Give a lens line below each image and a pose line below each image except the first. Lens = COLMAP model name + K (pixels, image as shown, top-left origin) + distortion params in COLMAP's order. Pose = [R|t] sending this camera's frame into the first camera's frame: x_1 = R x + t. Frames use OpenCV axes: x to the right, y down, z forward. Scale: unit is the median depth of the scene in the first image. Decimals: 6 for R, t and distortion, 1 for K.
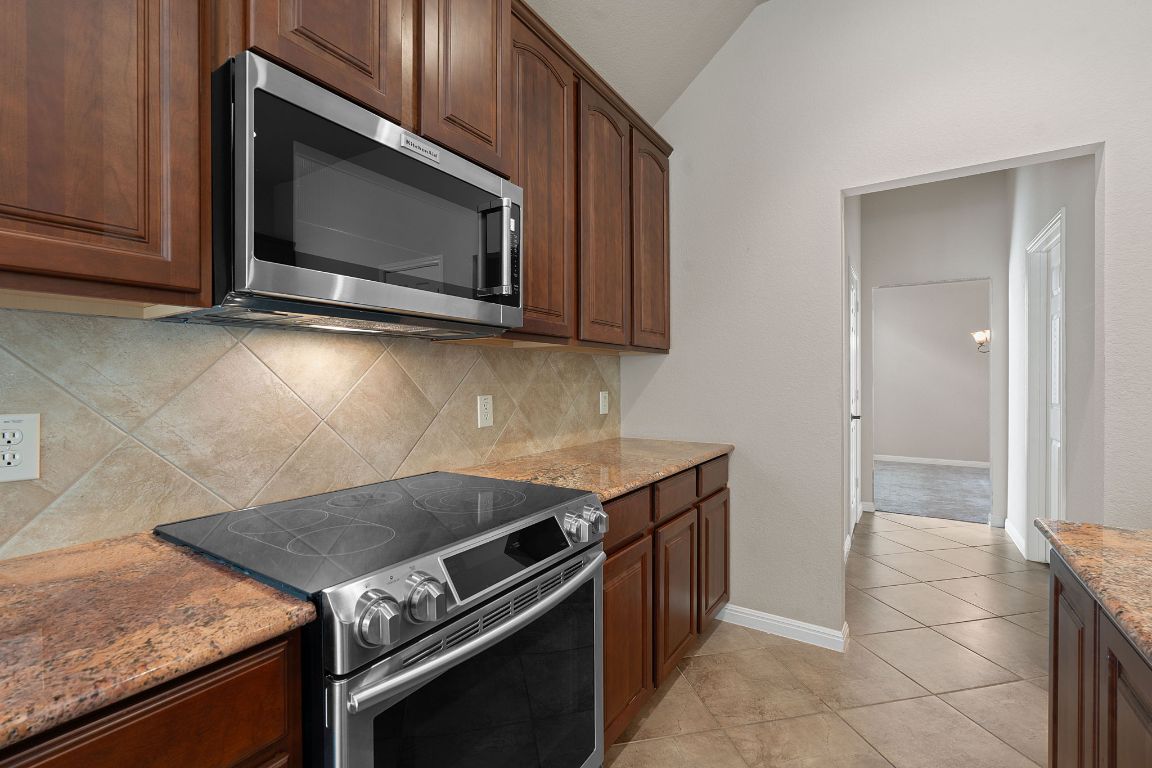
lens RADIAL K [[509.7, 0, 572.4], [0, 509.7, 382.5], [0, 0, 1]] dist [-0.002821, -0.000061]
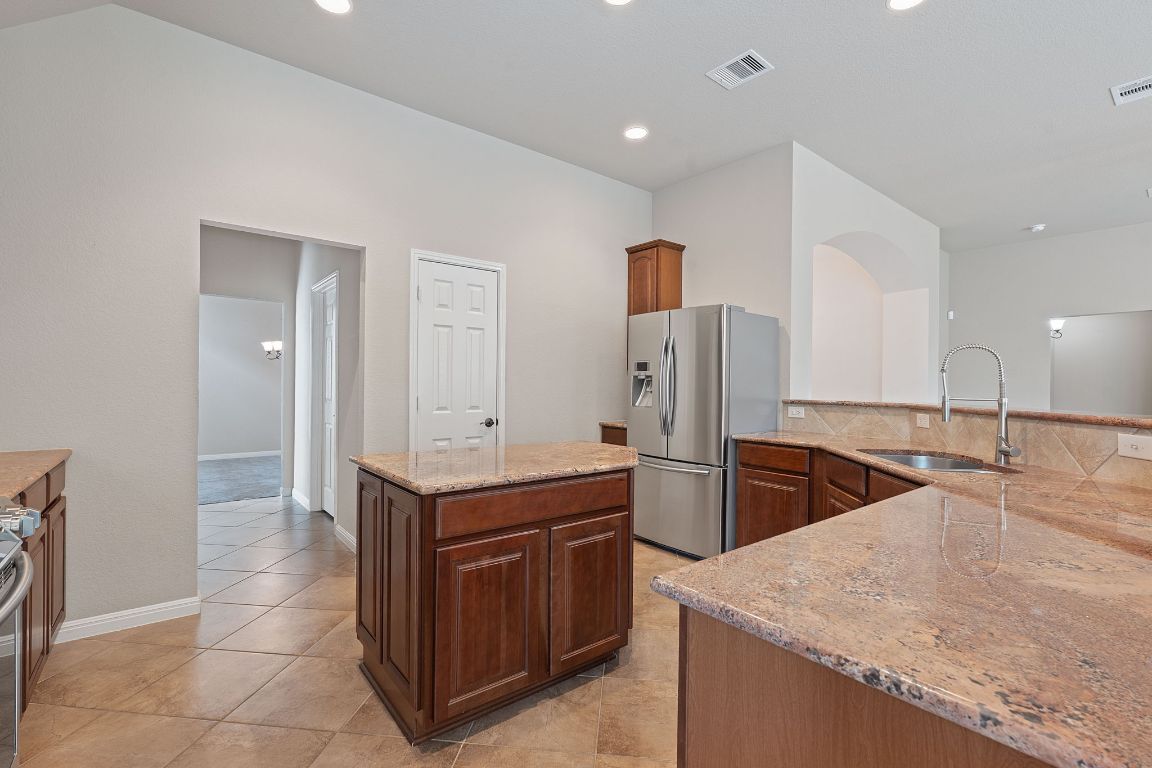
lens RADIAL K [[509.7, 0, 572.5], [0, 509.7, 385.9], [0, 0, 1]] dist [-0.002821, -0.000061]
pose [[0.318242, -0.001523, 0.948008, -0.271356], [-0.001155, 0.999997, 0.001995, 0.003298], [-0.948009, -0.001730, 0.318239, -0.166432]]
